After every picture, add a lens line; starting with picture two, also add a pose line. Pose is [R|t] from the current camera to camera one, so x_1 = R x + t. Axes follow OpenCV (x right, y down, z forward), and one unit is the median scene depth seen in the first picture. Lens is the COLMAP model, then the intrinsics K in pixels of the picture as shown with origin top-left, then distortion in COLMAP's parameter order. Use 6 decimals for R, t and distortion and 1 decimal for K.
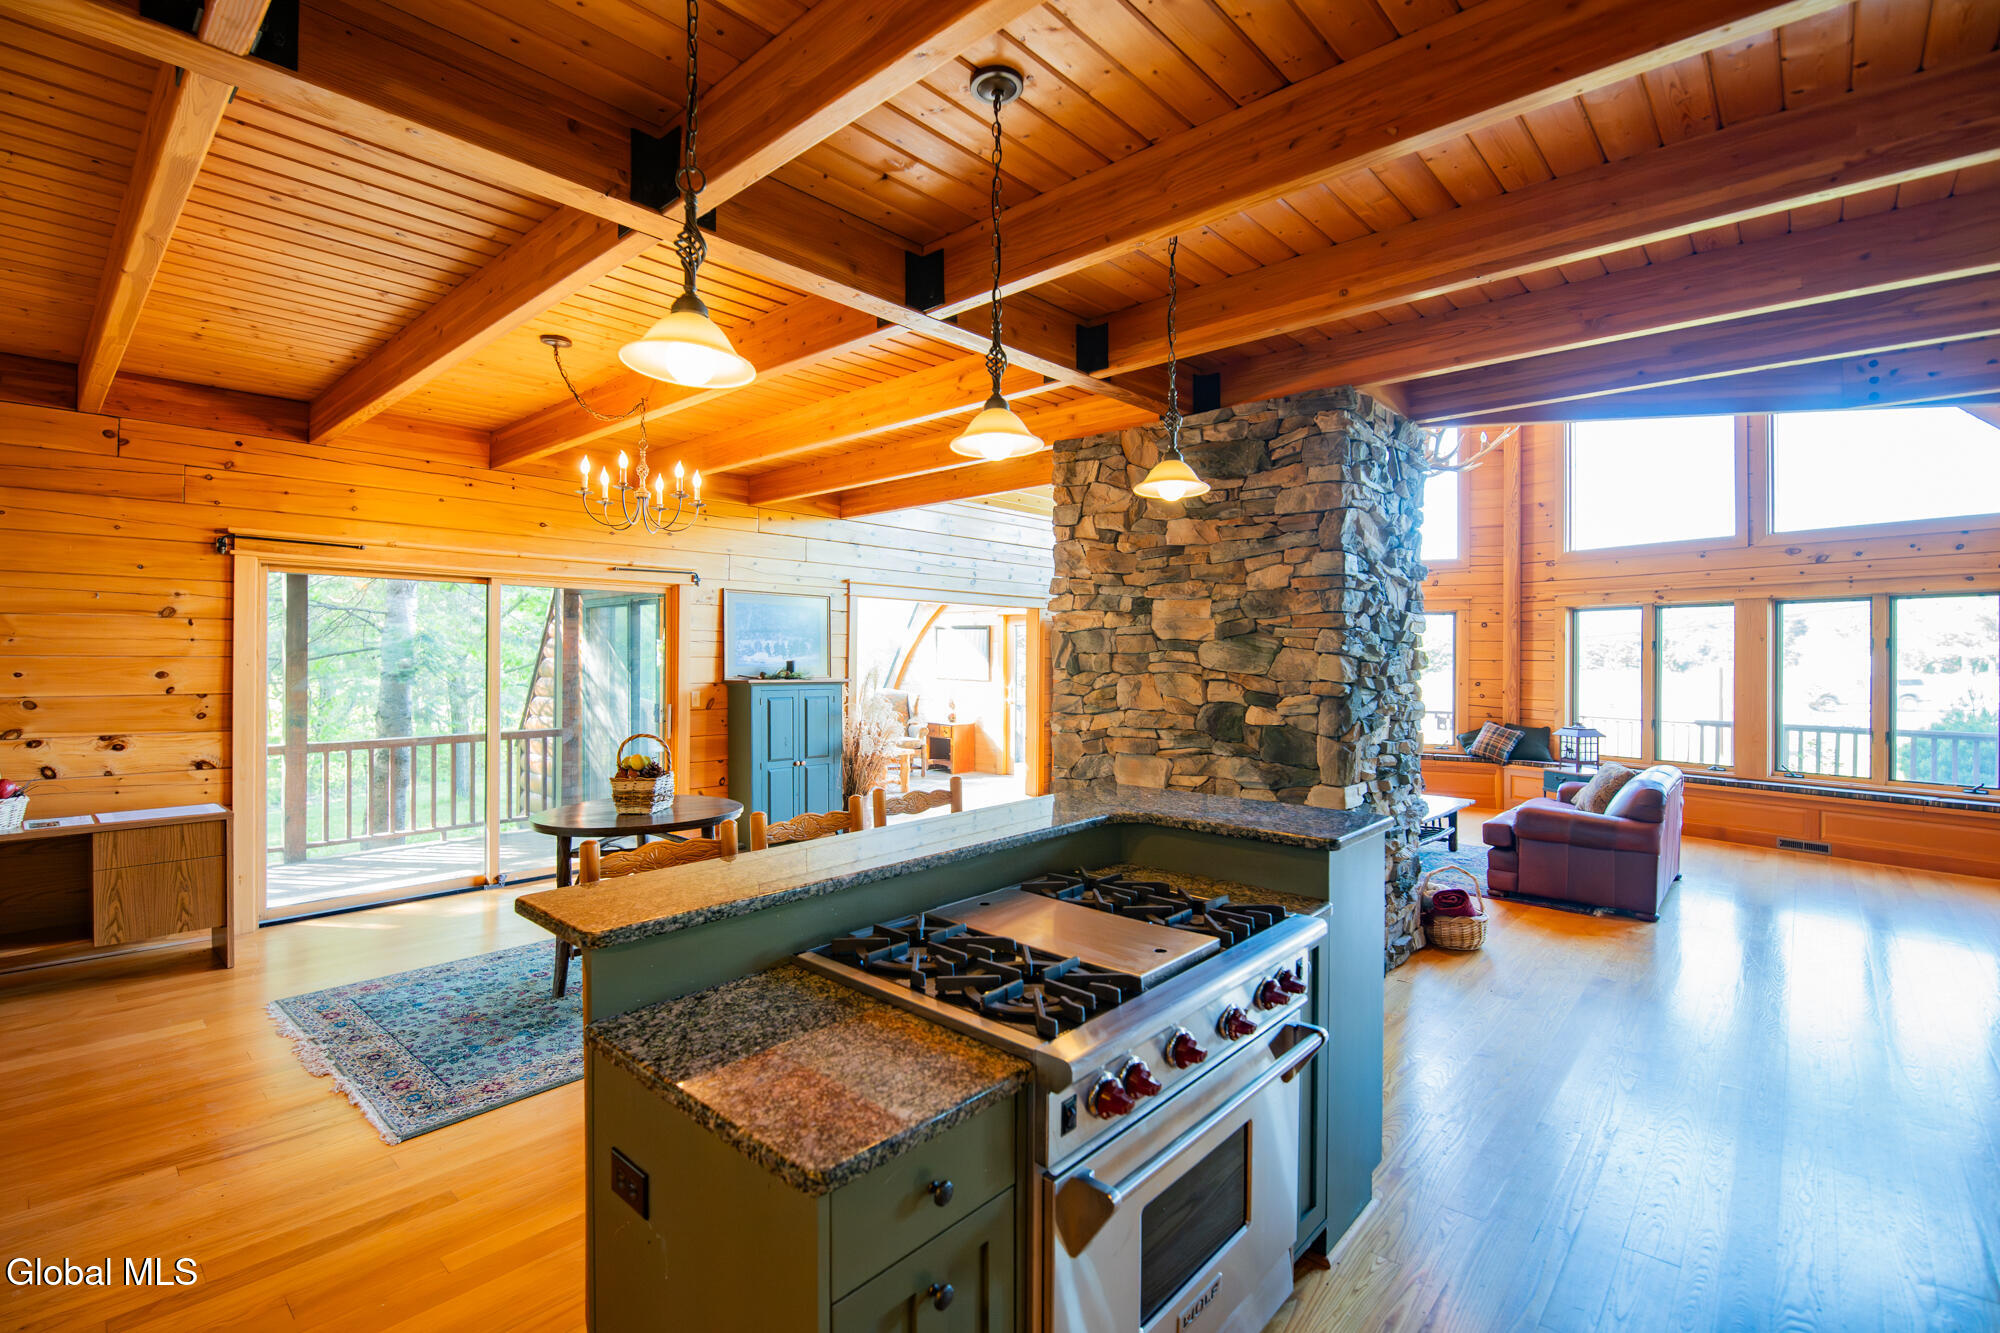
lens RADIAL K [[899.4, 0, 1000.5], [0, 899.4, 656.9], [0, 0, 1]] dist [0.000946, -0.000864]
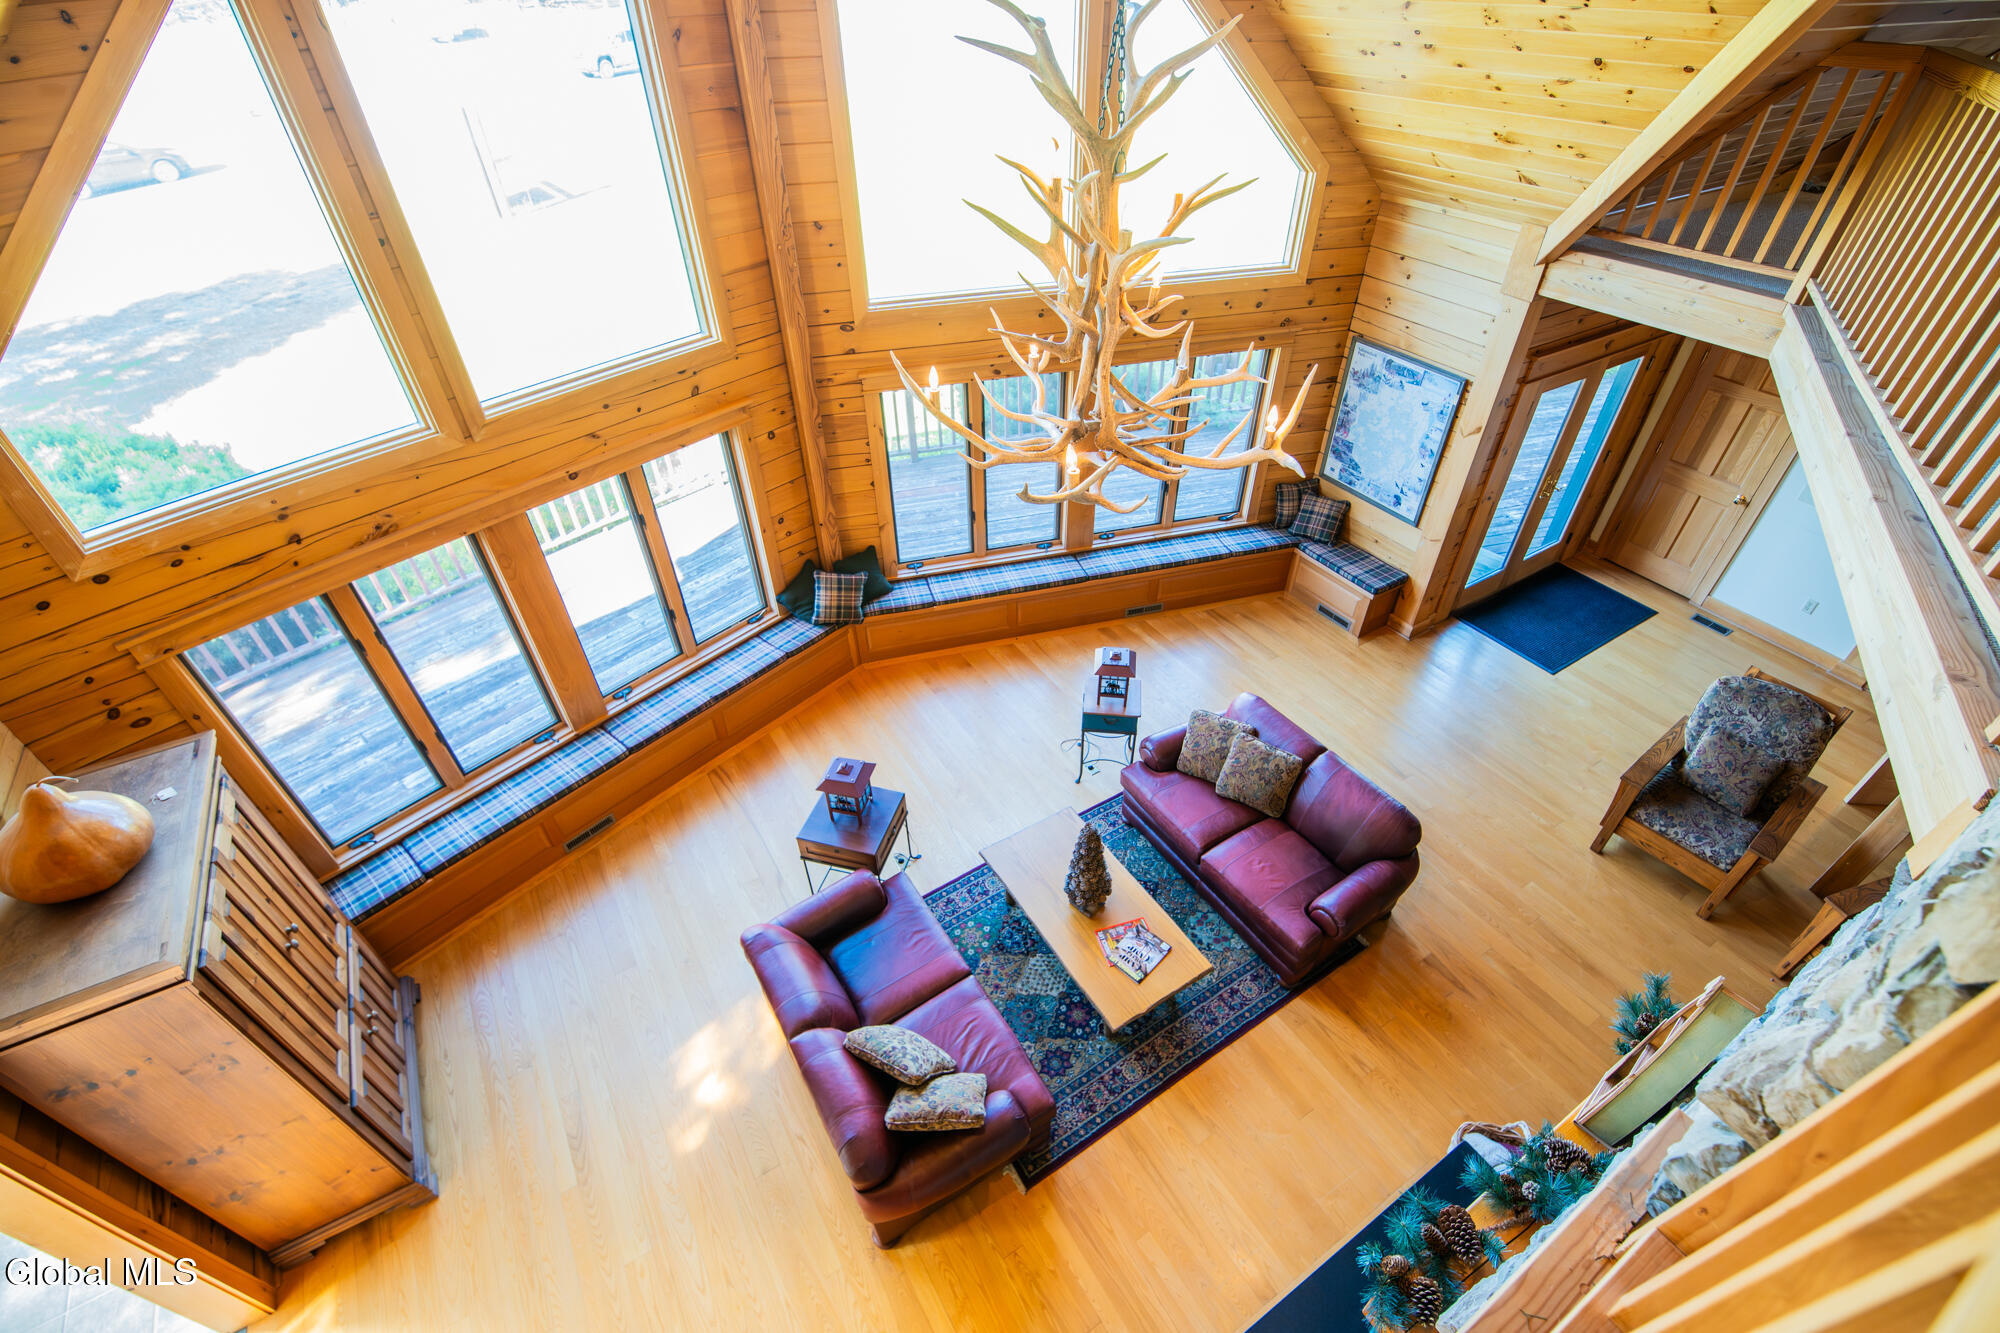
lens RADIAL K [[899.4, 0, 1001.5], [0, 899.4, 678.8], [0, 0, 1]] dist [0.000946, -0.000864]
pose [[0.274708, -0.634375, 0.722568, 0.036469], [0.018861, 0.754889, 0.655581, -0.645693], [-0.961343, -0.166465, 0.219339, 1.379899]]
